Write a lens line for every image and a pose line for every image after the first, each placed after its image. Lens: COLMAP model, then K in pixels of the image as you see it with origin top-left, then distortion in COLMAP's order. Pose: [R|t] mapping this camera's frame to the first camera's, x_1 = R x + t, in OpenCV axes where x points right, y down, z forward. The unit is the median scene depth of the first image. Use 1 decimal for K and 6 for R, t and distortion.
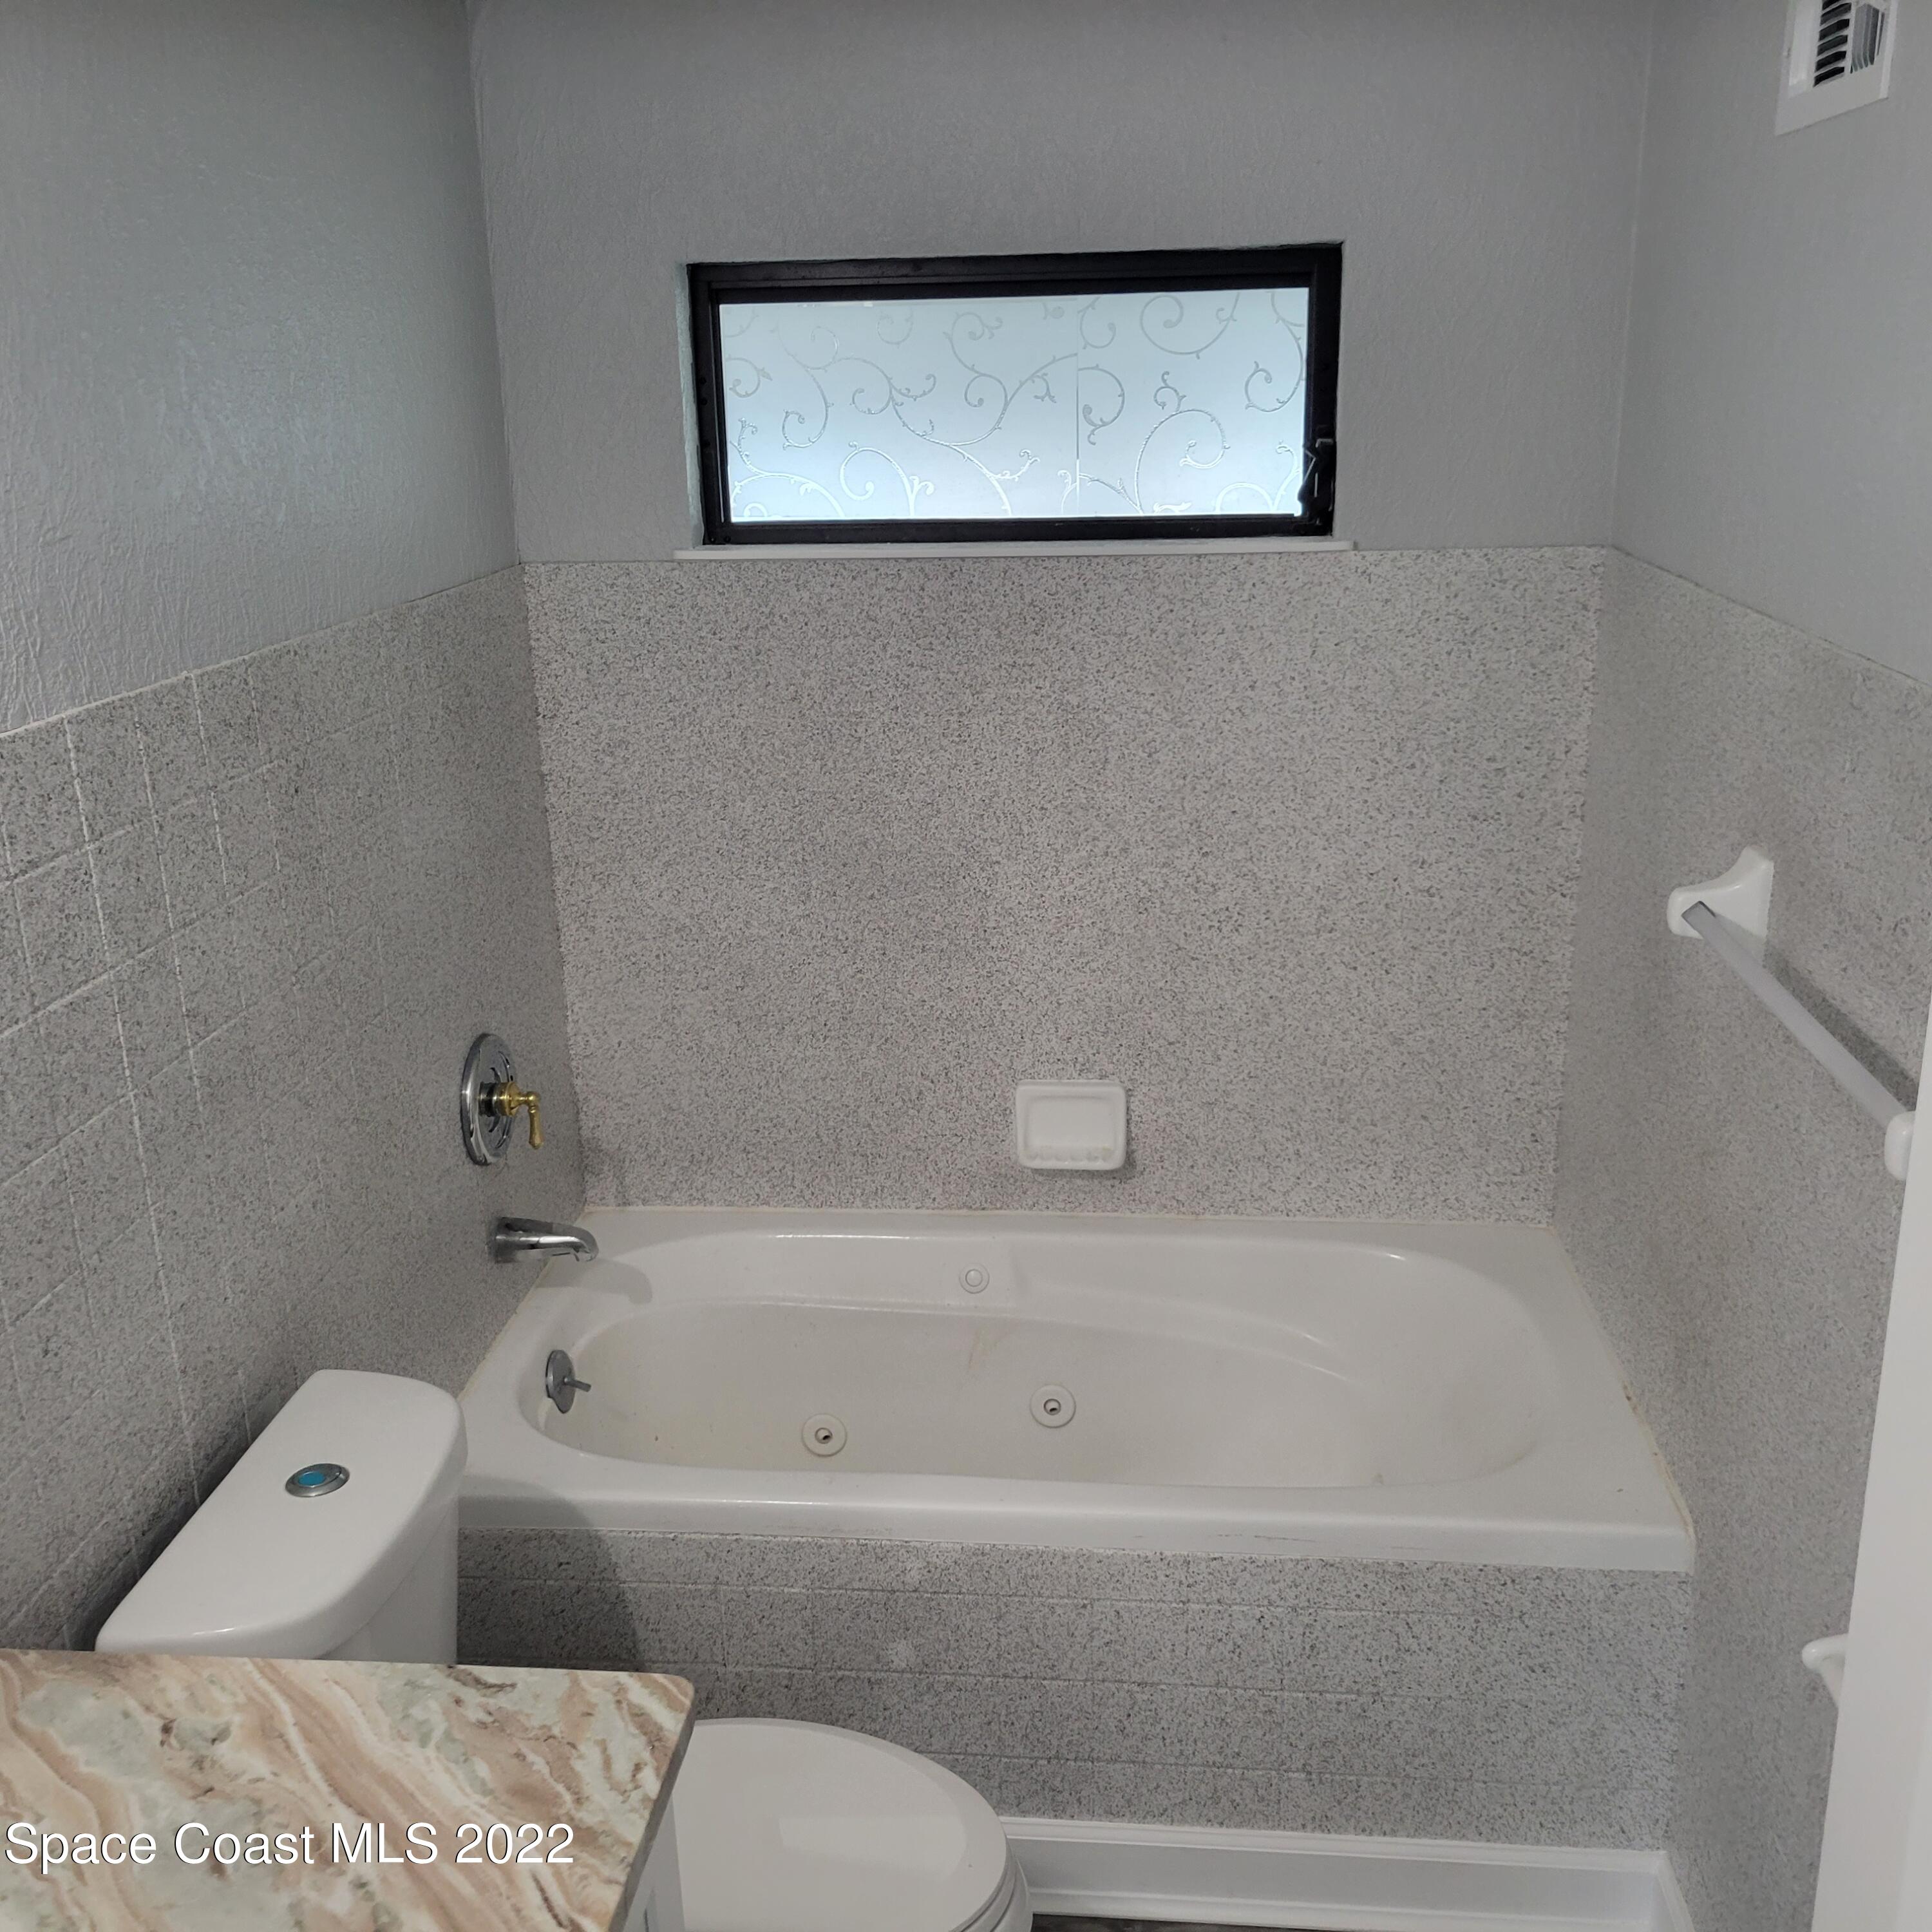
lens RADIAL K [[1985.3, 0, 948.4], [0, 1985.3, 1036.5], [0, 0, 1]] dist [0.044824, -0.029451]
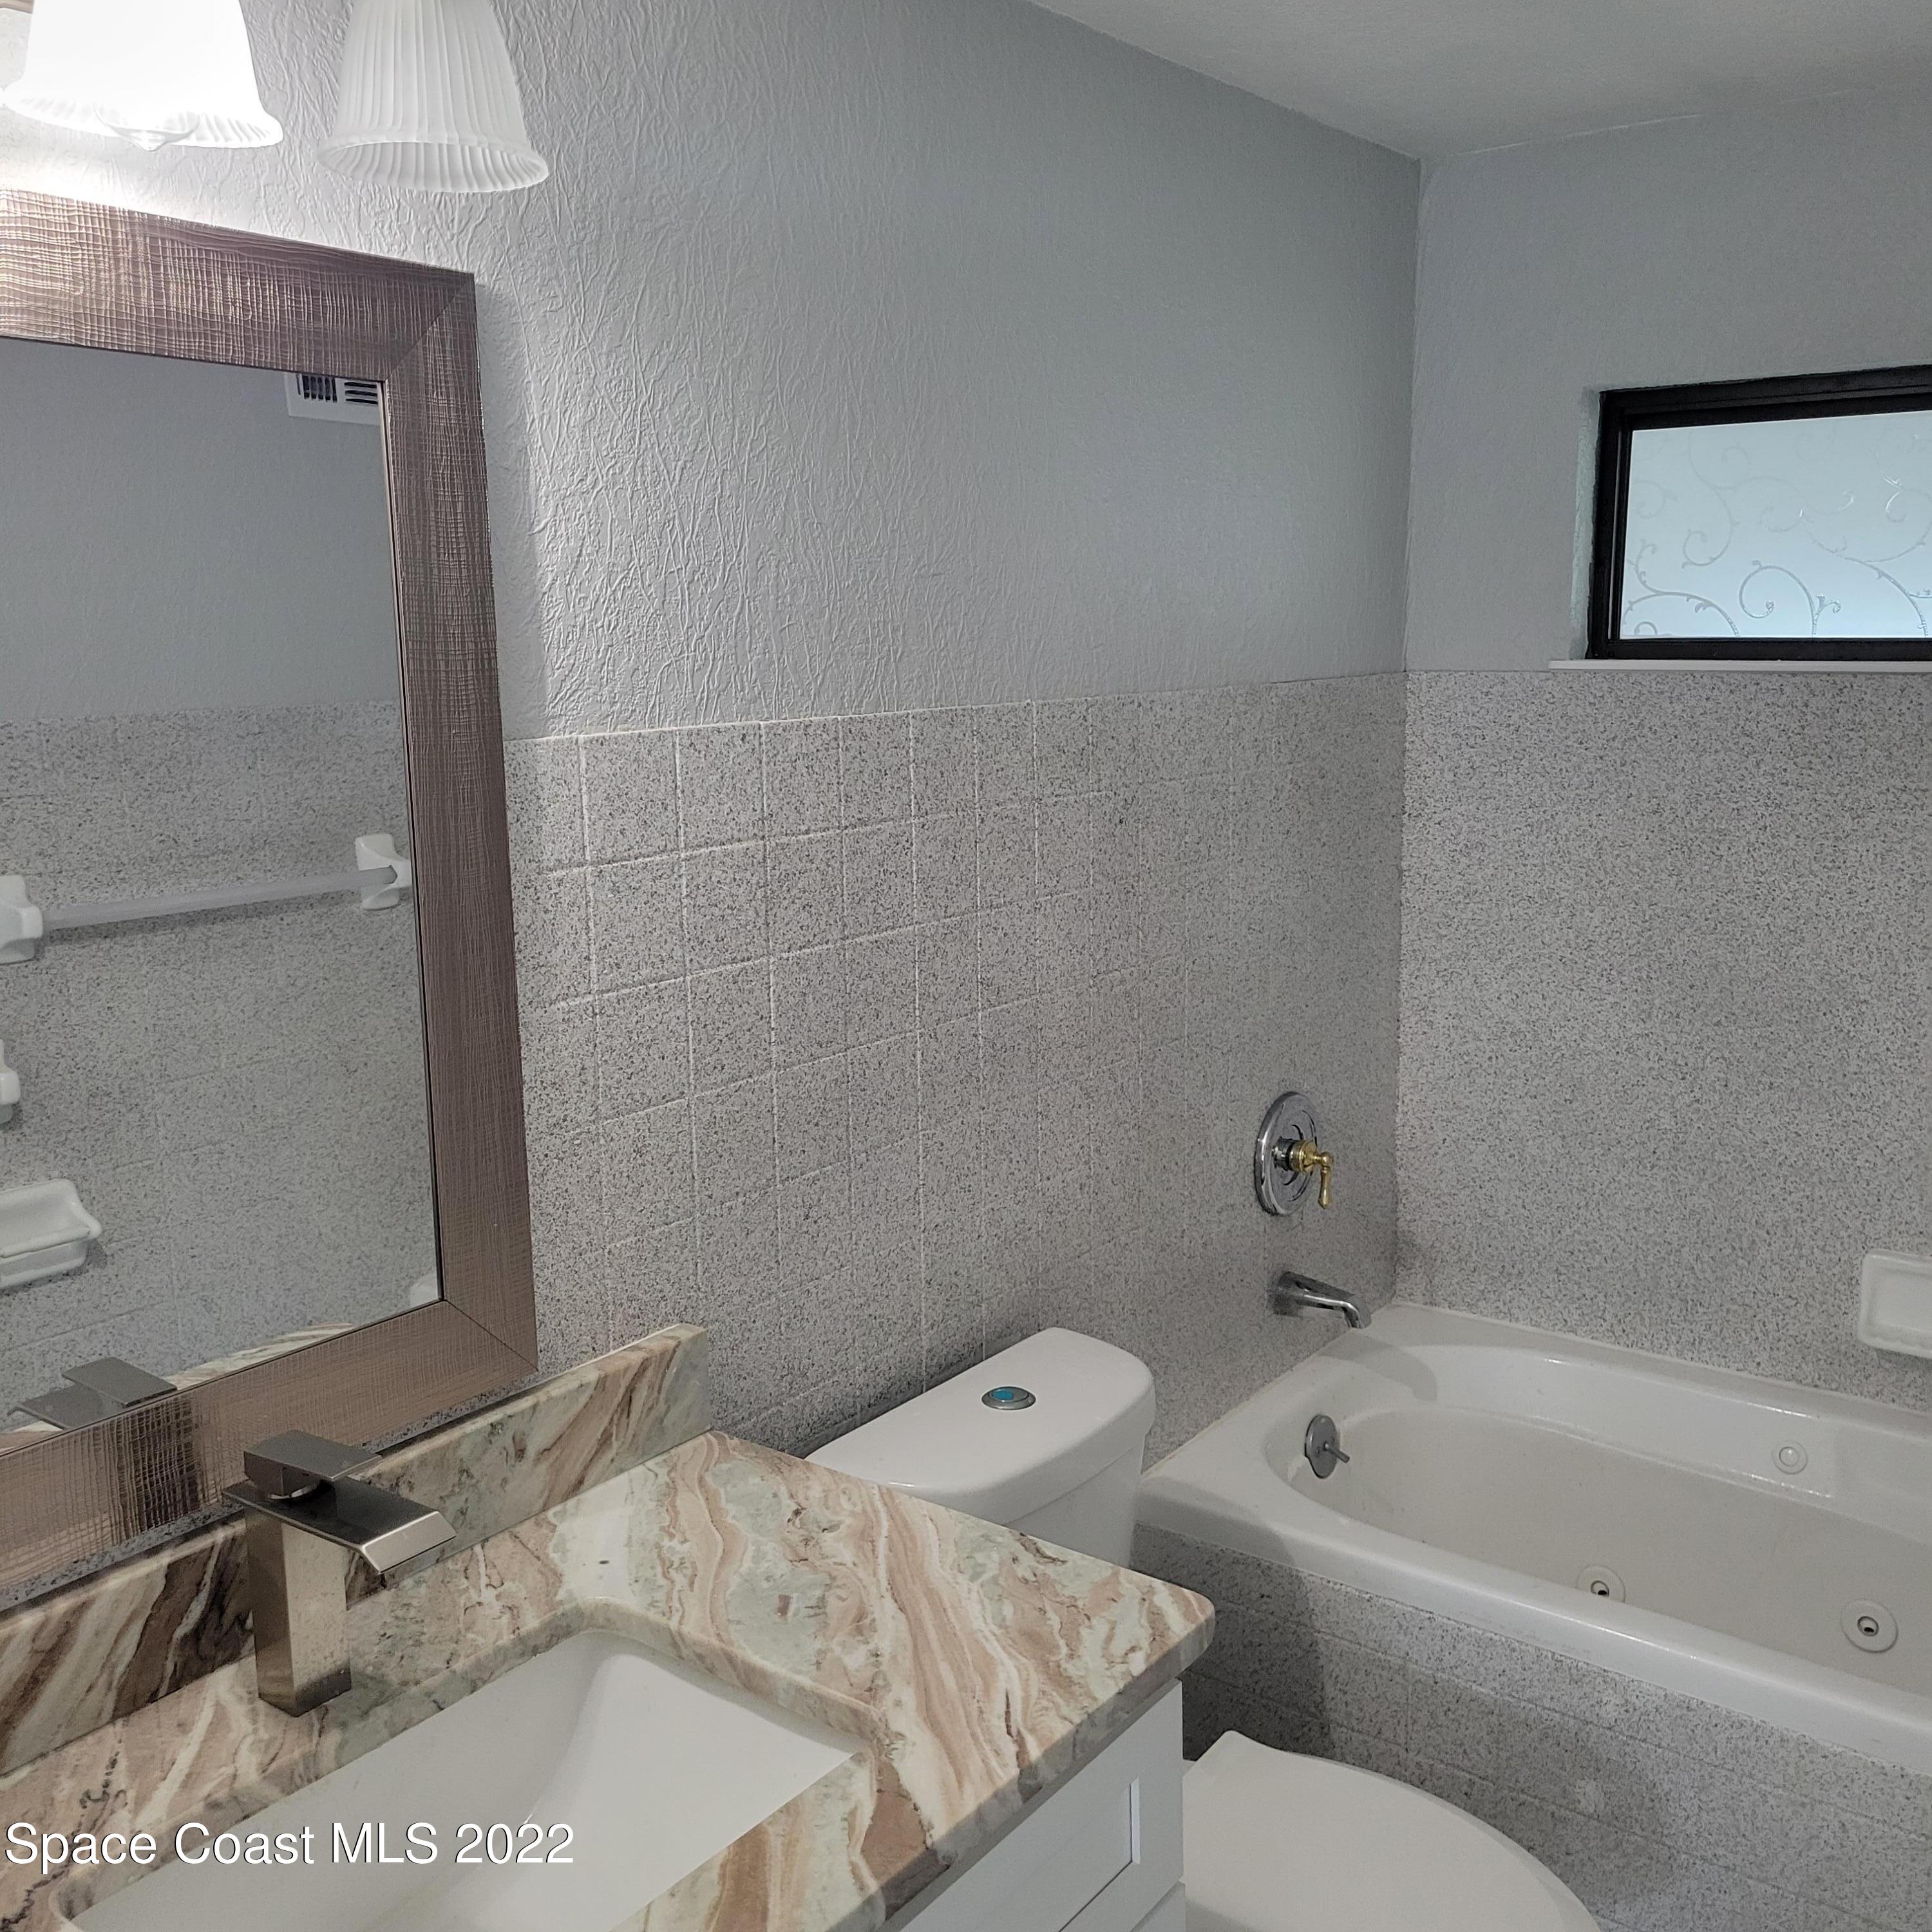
lens RADIAL K [[1985.3, 0, 948.4], [0, 1985.3, 1036.5], [0, 0, 1]] dist [0.044824, -0.029451]
pose [[0.845491, 0.120805, -0.520145, 0.167778], [-0.184831, 0.980069, -0.072817, 0.083962], [0.500981, 0.157705, 0.850968, -0.008364]]
